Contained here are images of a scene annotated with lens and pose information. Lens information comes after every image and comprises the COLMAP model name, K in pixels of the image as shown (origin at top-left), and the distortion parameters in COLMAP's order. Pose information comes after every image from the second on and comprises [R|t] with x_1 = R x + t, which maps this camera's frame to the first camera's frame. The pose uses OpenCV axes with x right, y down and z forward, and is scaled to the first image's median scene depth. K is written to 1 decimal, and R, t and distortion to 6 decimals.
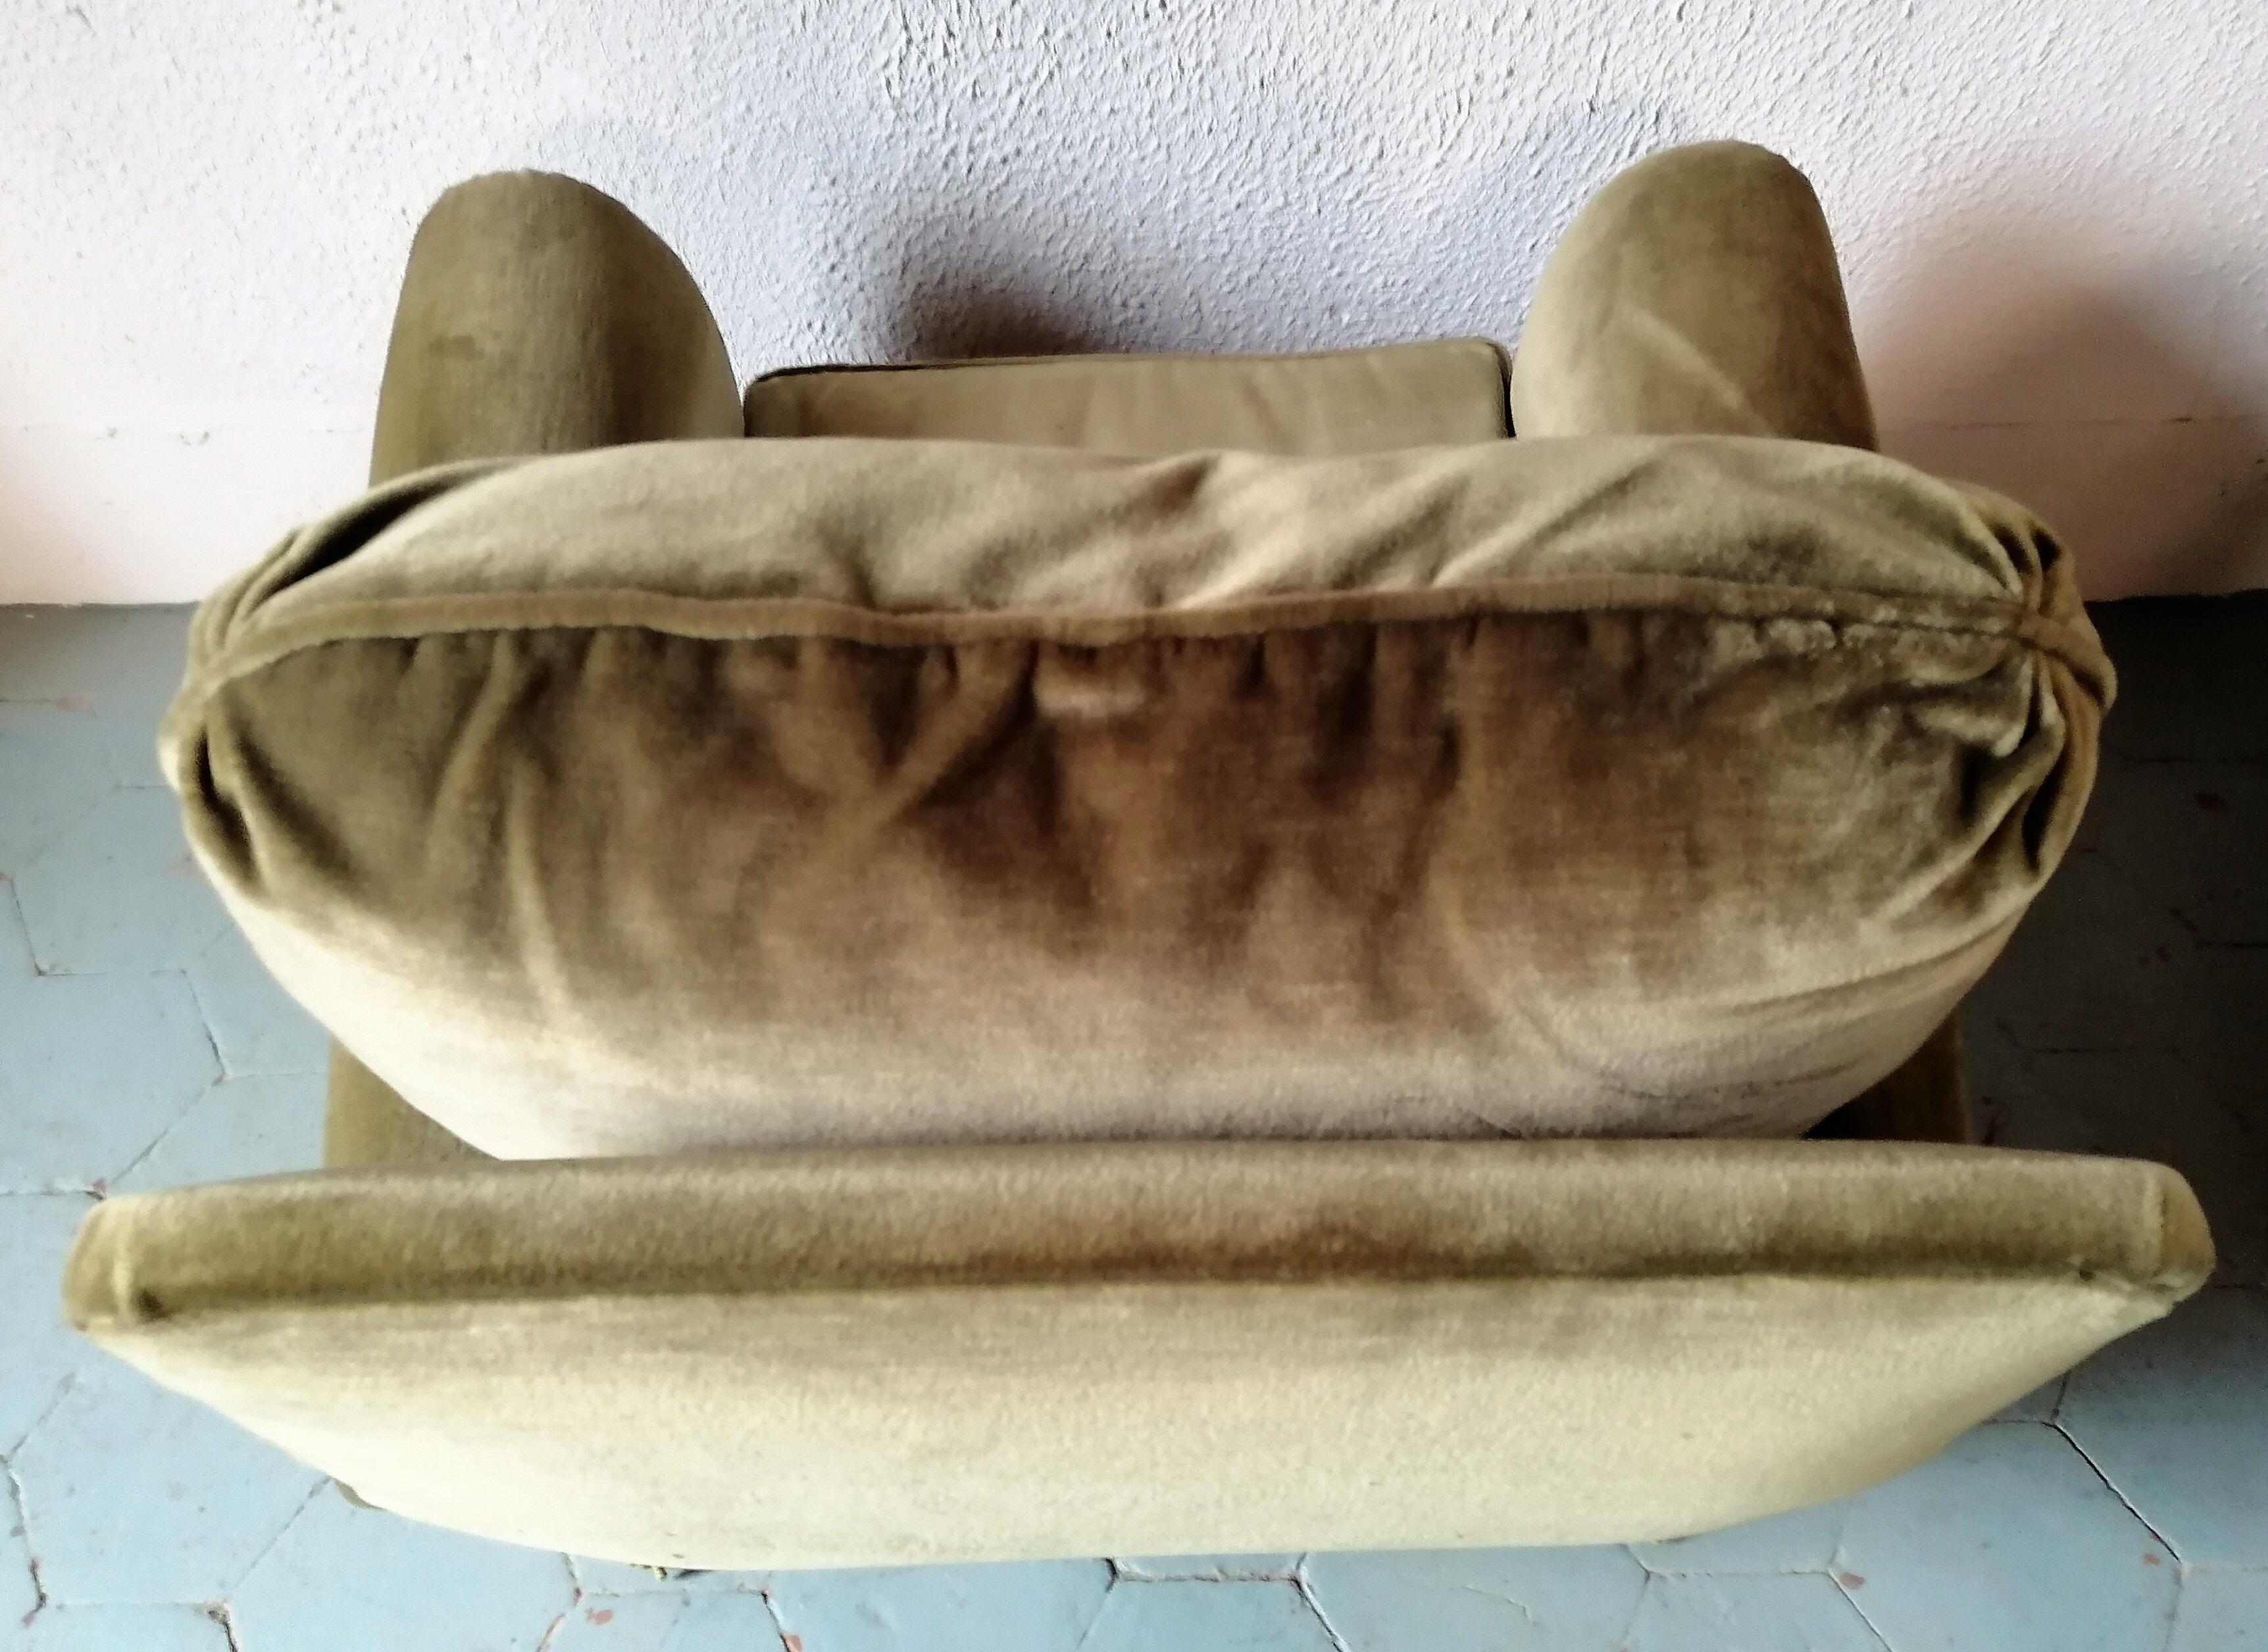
lens RADIAL K [[1940.5, 0, 1199.7], [0, 1940.5, 885.7], [0, 0, 1]] dist [0.078901, -0.102199]
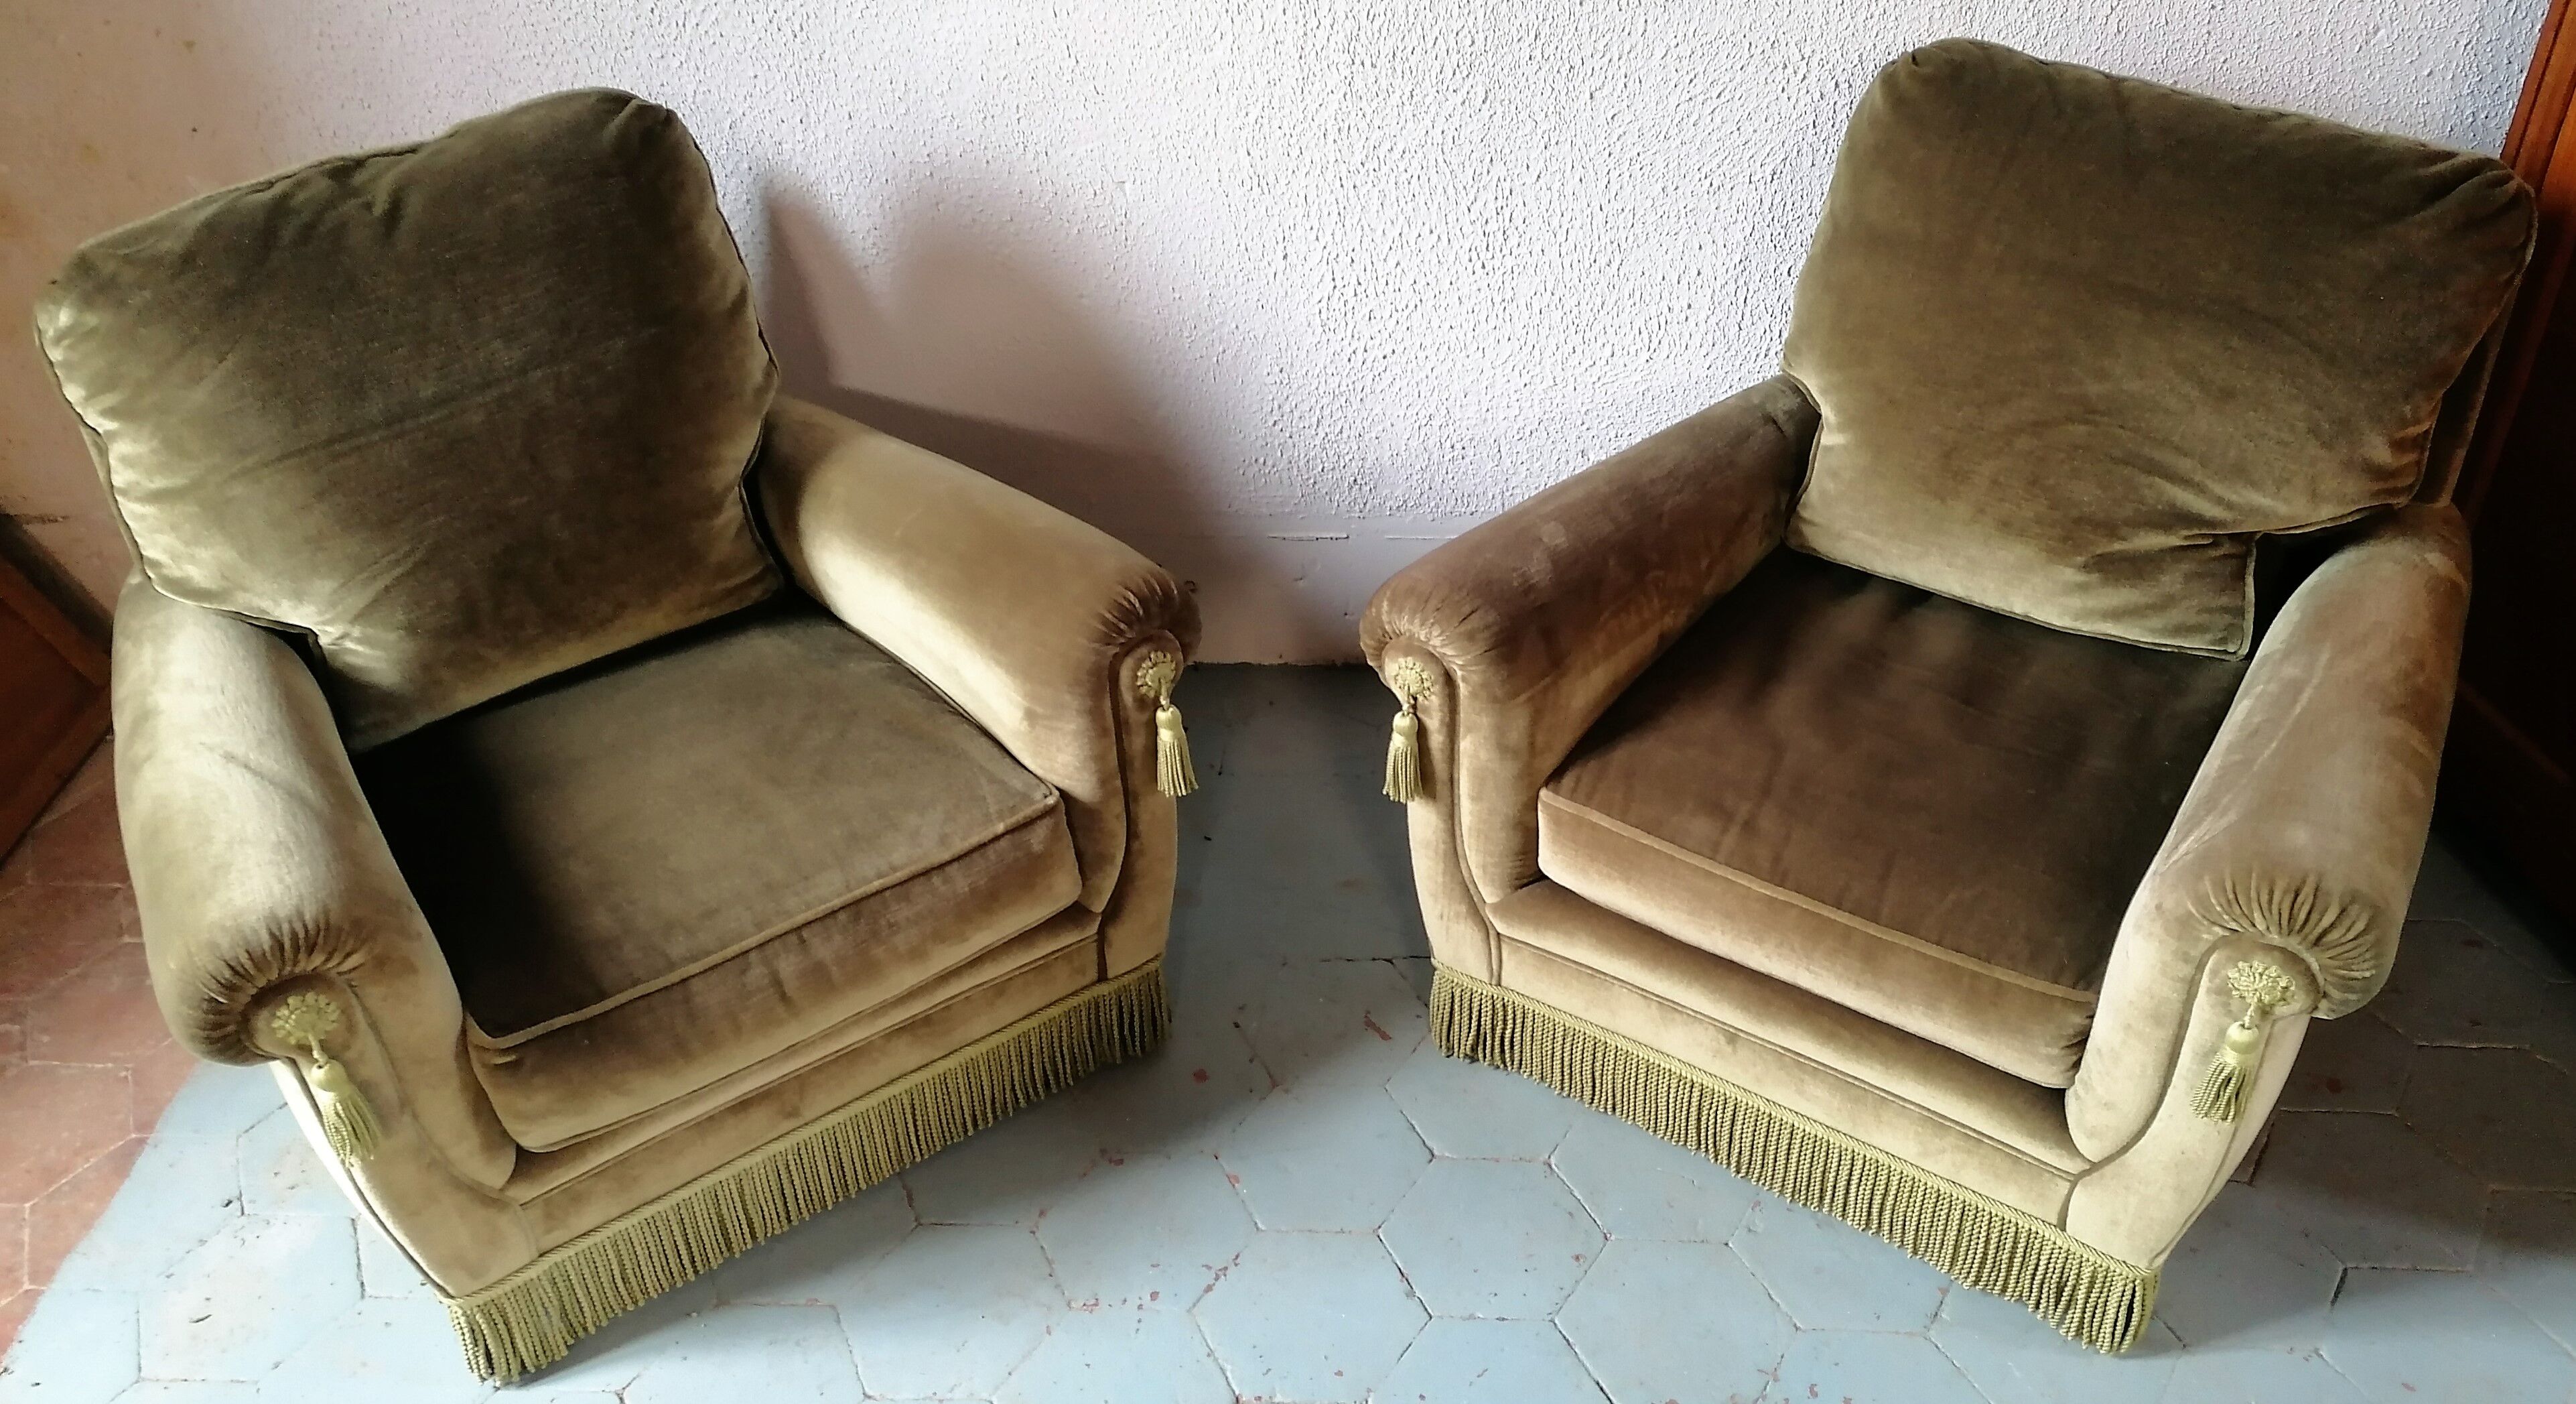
lens RADIAL K [[1973.8, 0, 1334.5], [0, 1973.8, 802.4], [0, 0, 1]] dist [0.069110, -0.059924]
pose [[0.996931, 0.022106, -0.075097, -0.007385], [-0.038899, 0.972375, -0.230161, 0.402872], [0.067935, 0.232376, 0.970251, -0.572967]]
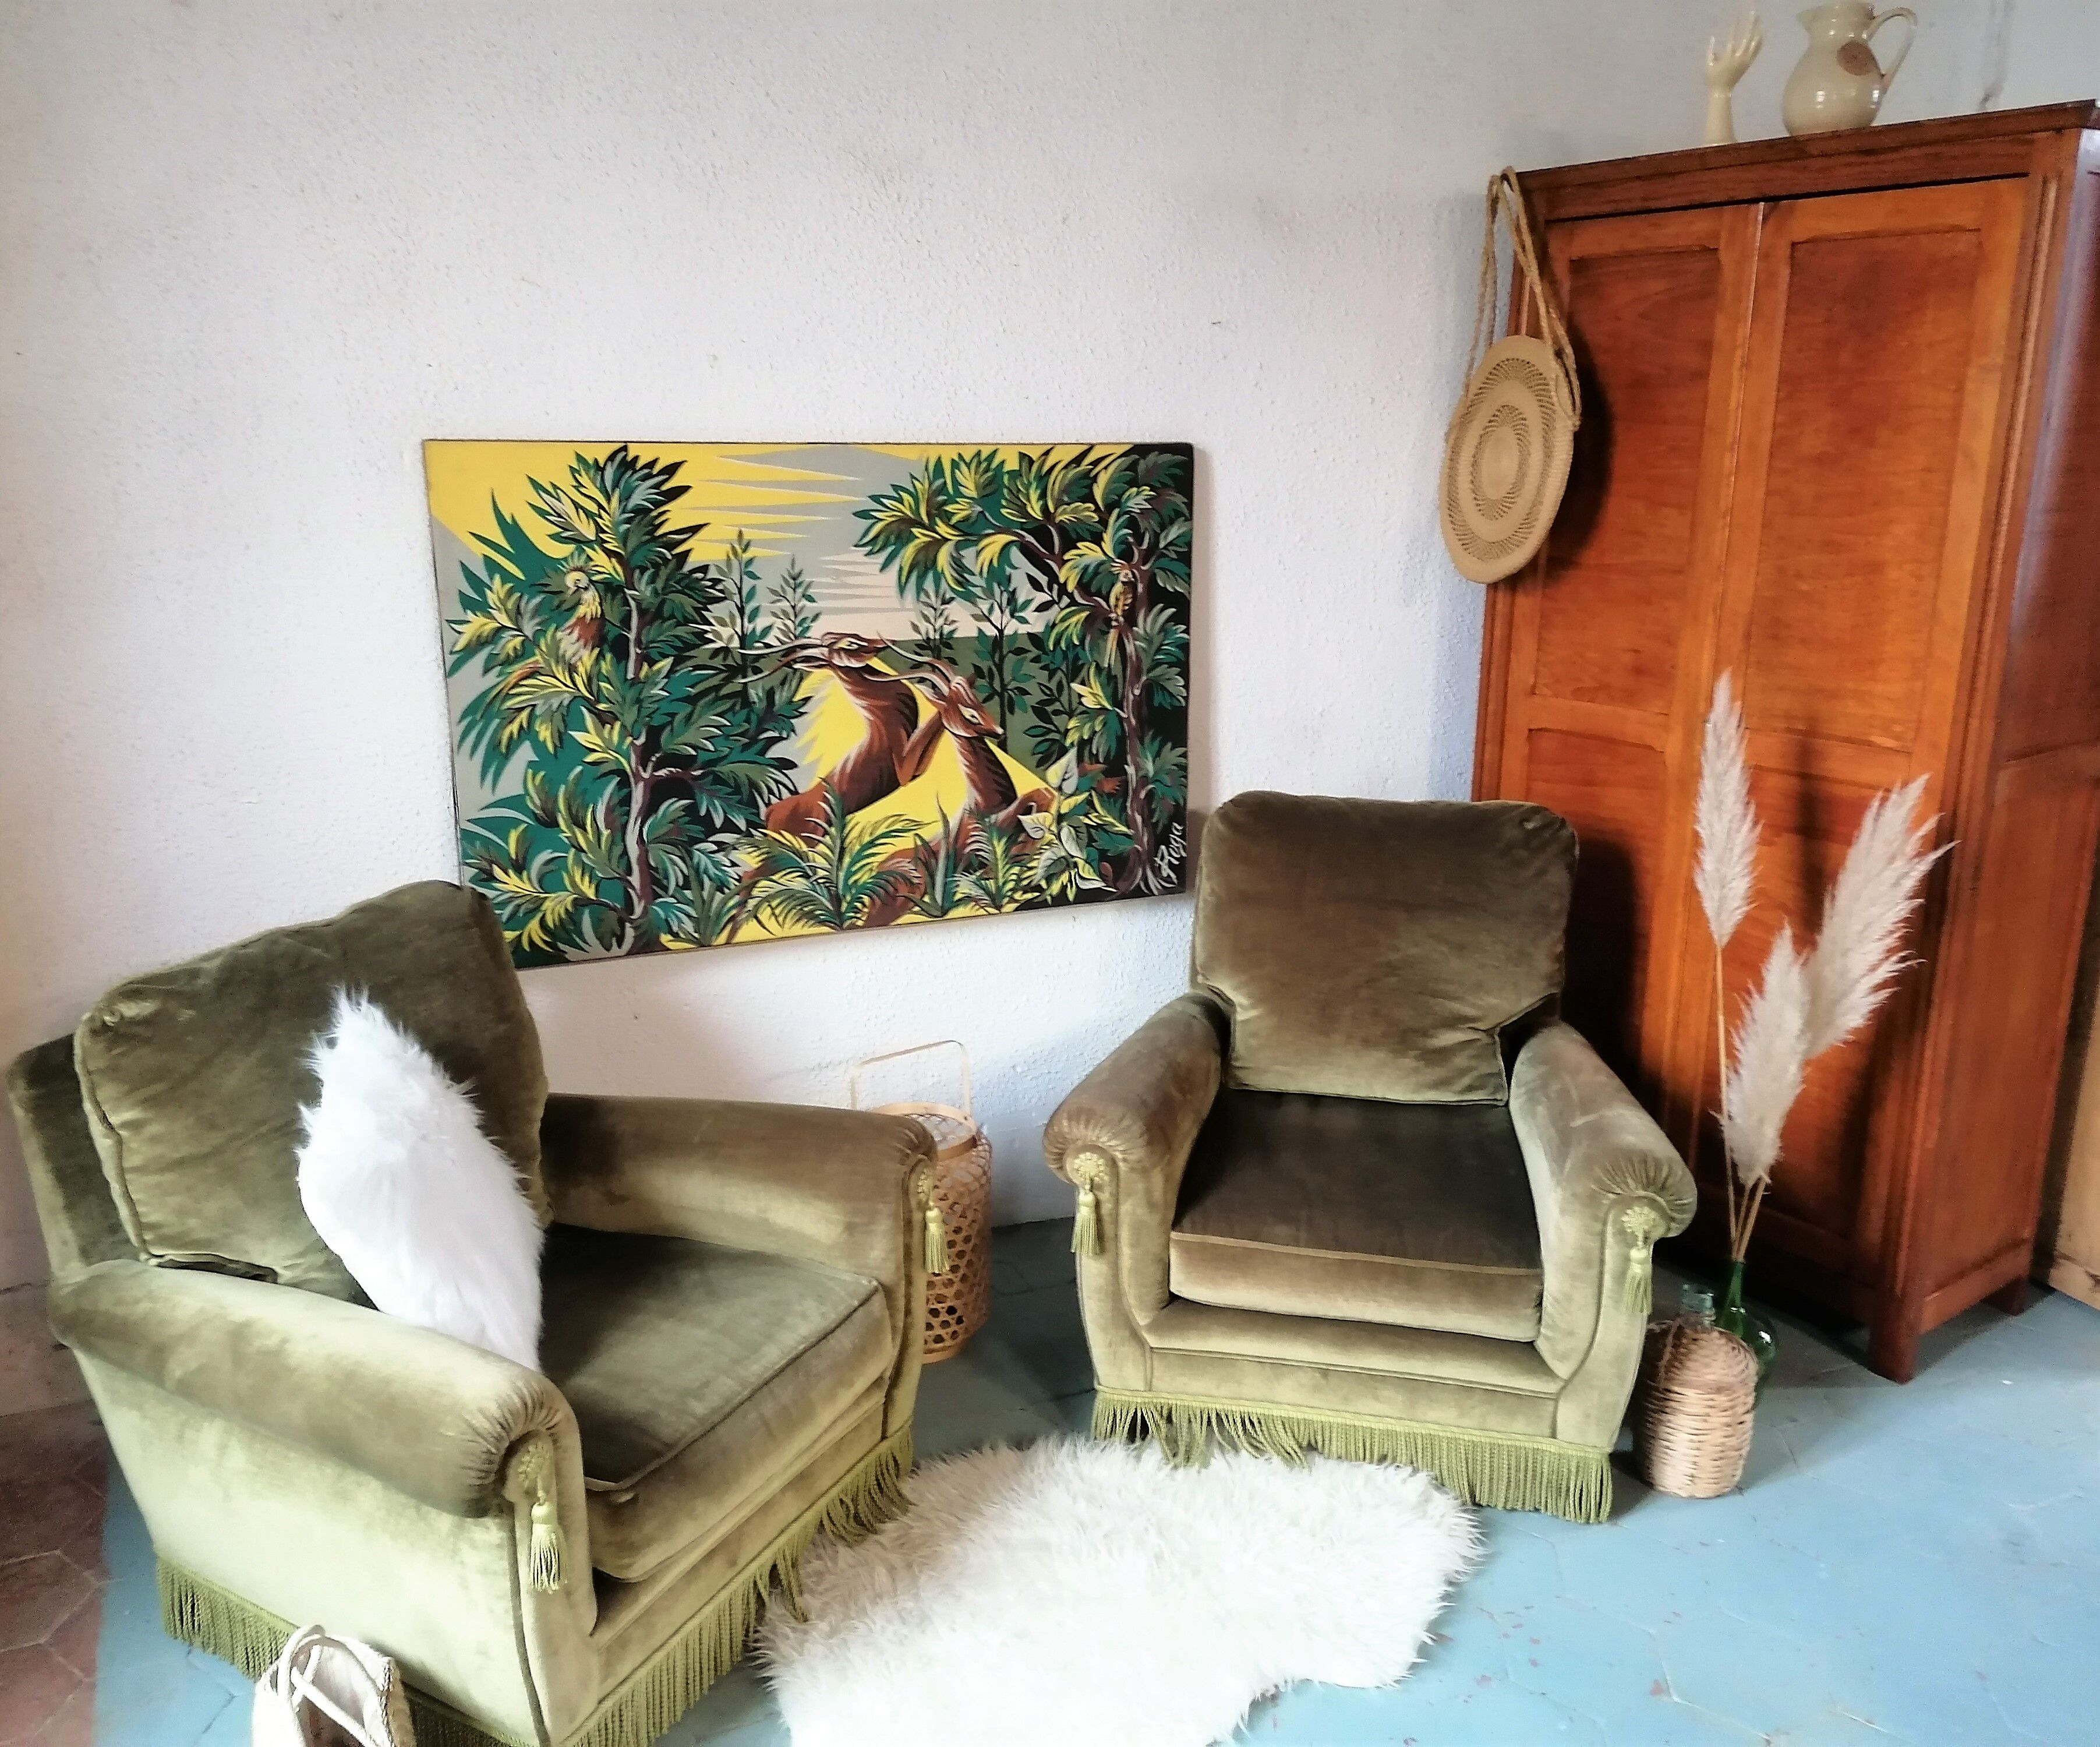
lens RADIAL K [[1758.3, 0, 1038.8], [0, 1758.3, 878.7], [0, 0, 1]] dist [0.097686, -0.100972]
pose [[0.946121, -0.082950, 0.313009, -0.653667], [0.250021, 0.801413, -0.543347, 0.756538], [-0.205779, 0.592331, 0.778973, -0.897262]]
